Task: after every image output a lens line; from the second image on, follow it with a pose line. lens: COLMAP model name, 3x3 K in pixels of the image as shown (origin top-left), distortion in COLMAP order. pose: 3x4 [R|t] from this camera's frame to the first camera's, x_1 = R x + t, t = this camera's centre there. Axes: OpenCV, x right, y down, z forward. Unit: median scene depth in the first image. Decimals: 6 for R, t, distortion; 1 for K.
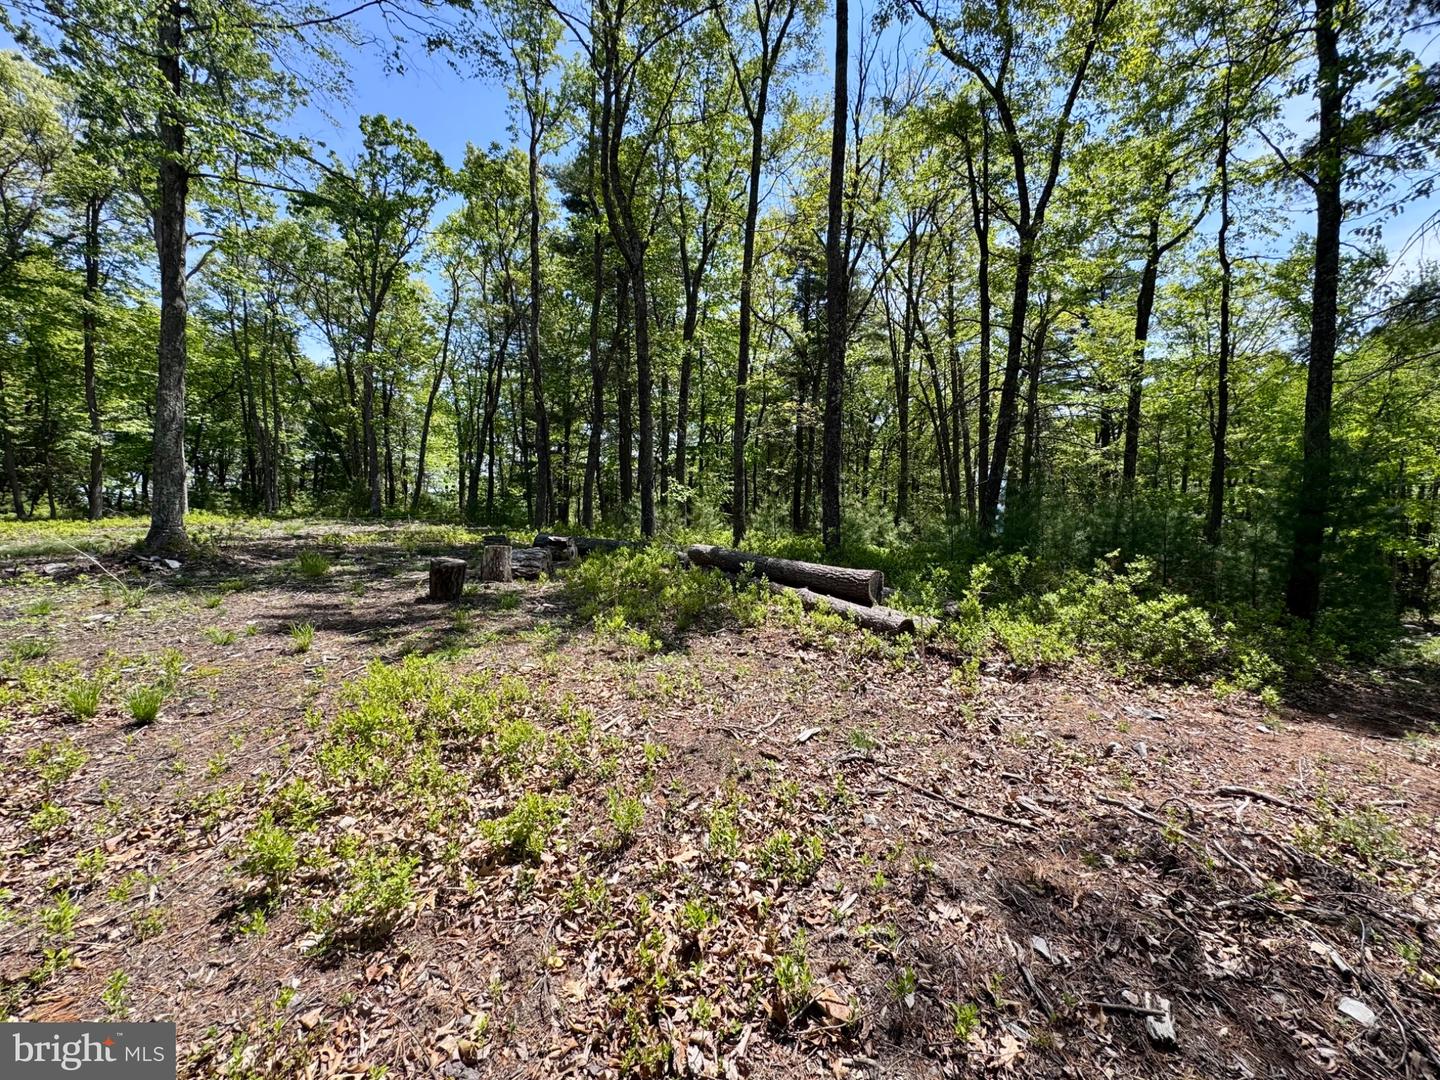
lens RADIAL K [[572.2, 0, 717.7], [0, 572.2, 535.3], [0, 0, 1]] dist [-0.003156, 0.000277]
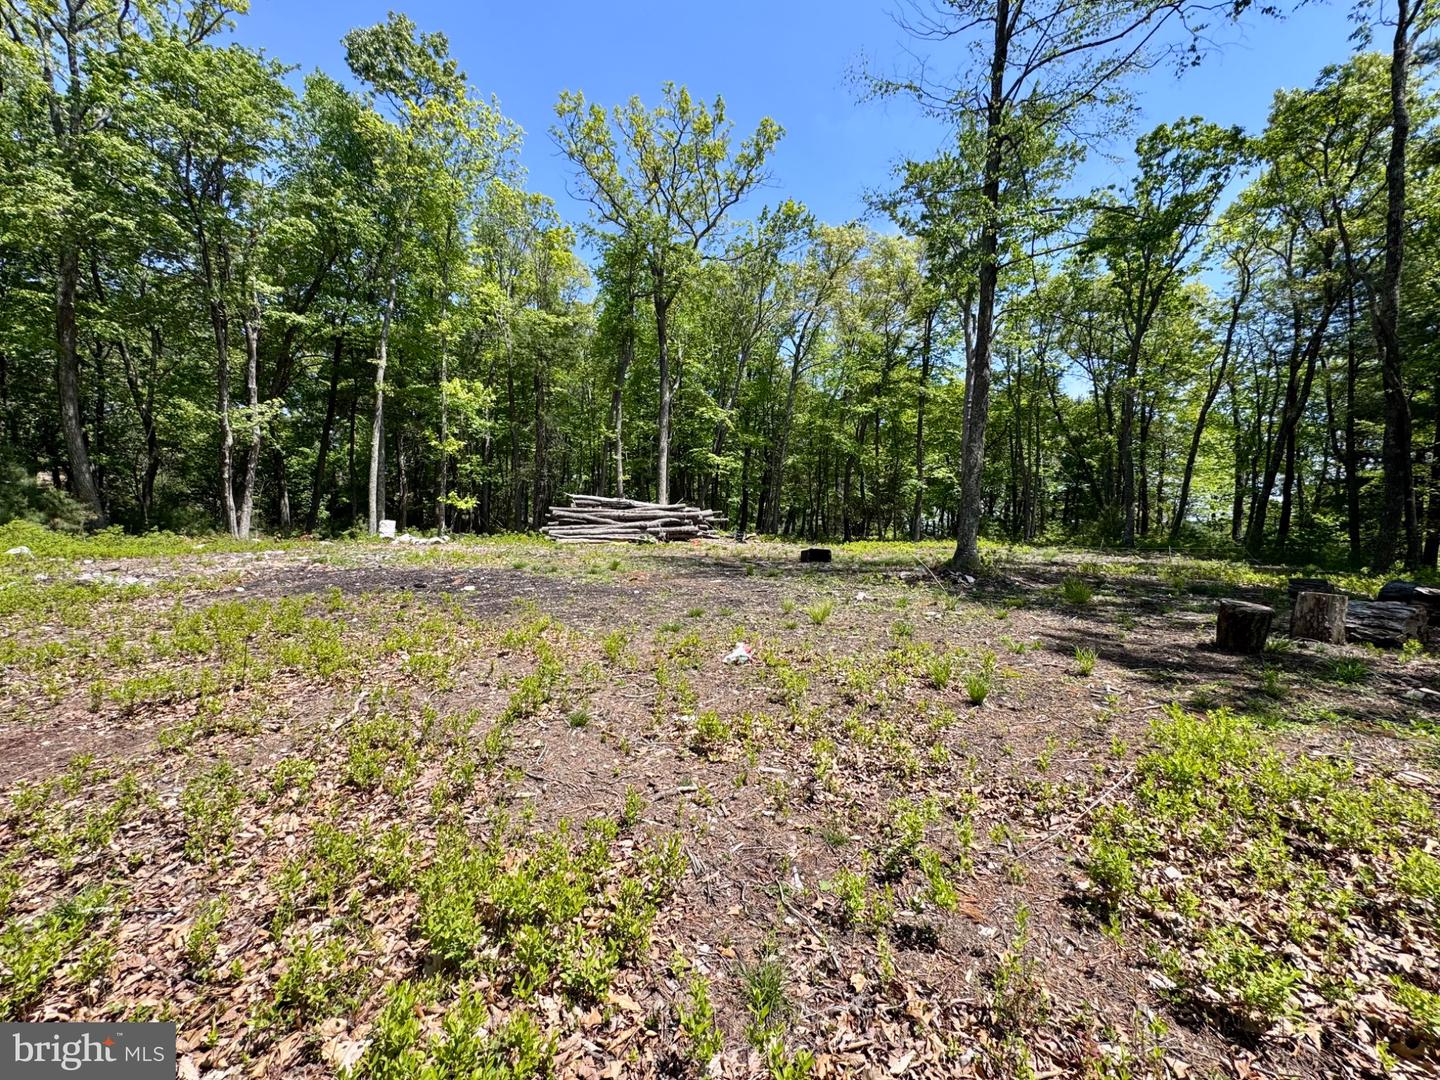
lens RADIAL K [[572.2, 0, 717.7], [0, 572.2, 533.9], [0, 0, 1]] dist [-0.003156, 0.000277]
pose [[0.411860, 0.016986, -0.911089, -0.019951], [-0.065381, 0.997800, -0.010953, 0.000396], [0.908898, 0.064079, 0.412065, -0.020112]]
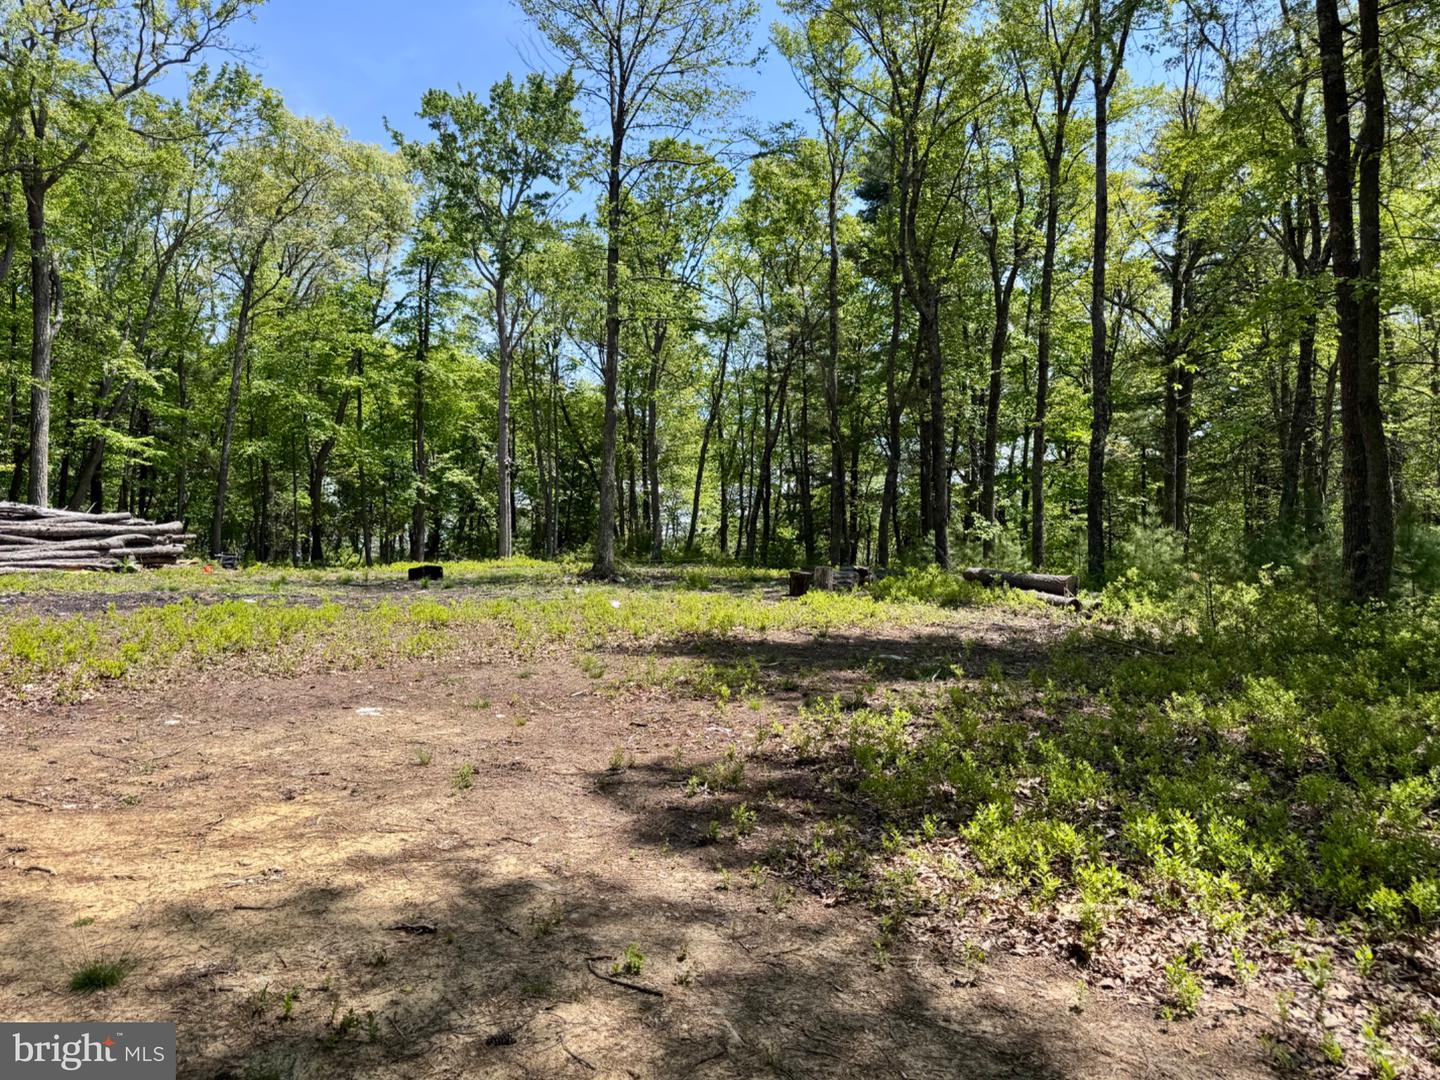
lens RADIAL K [[1015.9, 0, 713.0], [0, 1015.9, 552.7], [0, 0, 1]] dist [0.027956, -0.029476]
pose [[0.927214, -0.007871, -0.374449, 0.130531], [-0.013220, 0.998468, -0.053723, 0.051868], [0.374298, 0.054763, 0.925690, -0.624172]]
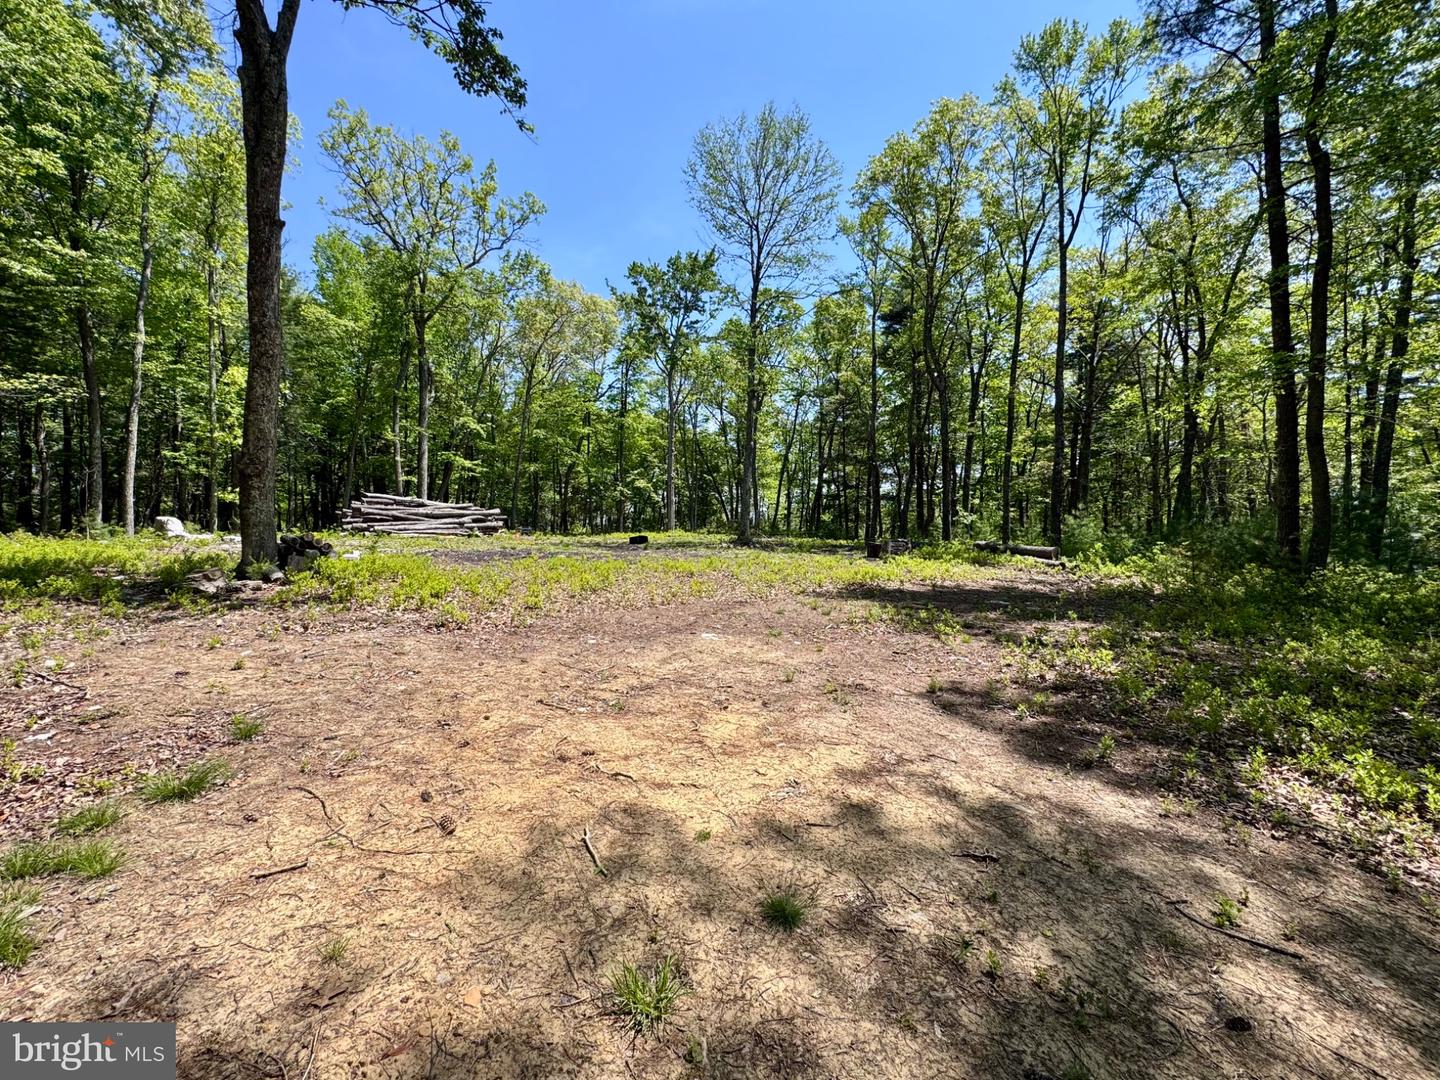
lens RADIAL K [[572.2, 0, 719.3], [0, 572.2, 538.6], [0, 0, 1]] dist [-0.003156, 0.000277]
pose [[0.896246, 0.010107, -0.443442, 0.019946], [-0.027534, 0.999080, -0.032878, 0.047005], [0.442702, 0.041677, 0.895700, -0.610236]]
